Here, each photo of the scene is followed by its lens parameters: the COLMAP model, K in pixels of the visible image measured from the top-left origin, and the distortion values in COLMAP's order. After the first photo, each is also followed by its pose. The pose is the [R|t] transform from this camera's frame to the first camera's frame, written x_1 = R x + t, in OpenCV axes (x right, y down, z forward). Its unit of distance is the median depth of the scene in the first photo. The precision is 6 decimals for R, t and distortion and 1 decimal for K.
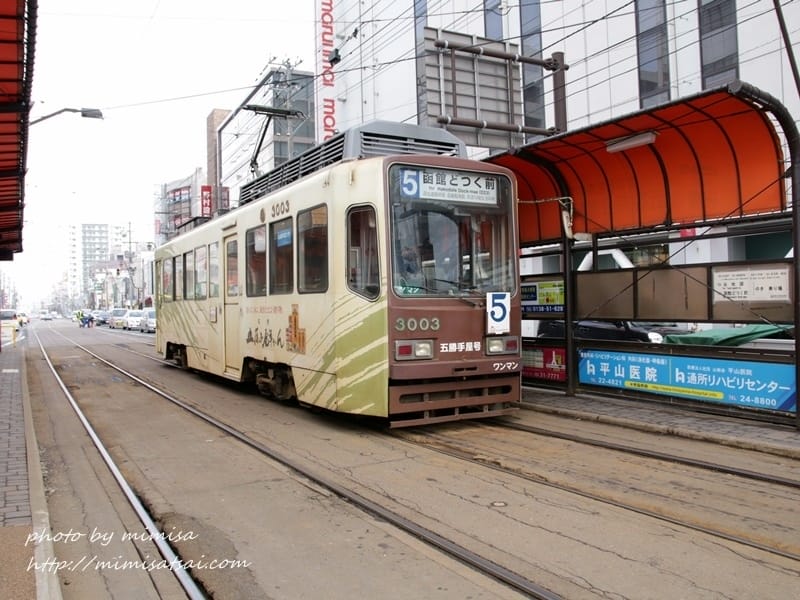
lens RADIAL K [[793.8, 0, 400.0], [0, 793.8, 300.0], [0, 0, 1]] dist [-0.161180, 0.215140]
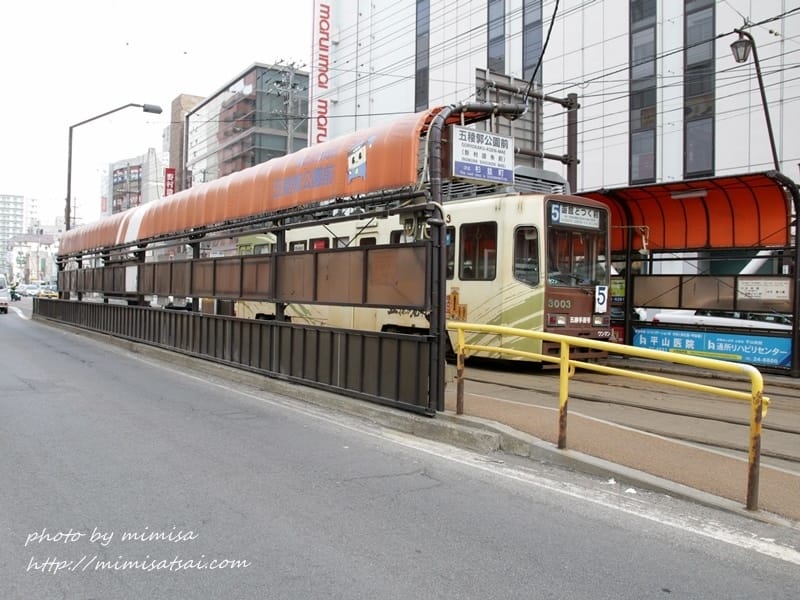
lens RADIAL K [[793.8, 0, 400.0], [0, 793.8, 300.0], [0, 0, 1]] dist [-0.161180, 0.215140]
pose [[0.993815, 0.047039, 0.100597, -0.415032], [-0.048232, 0.998791, 0.009461, 0.021789], [-0.100030, -0.014255, 0.994882, -0.478580]]
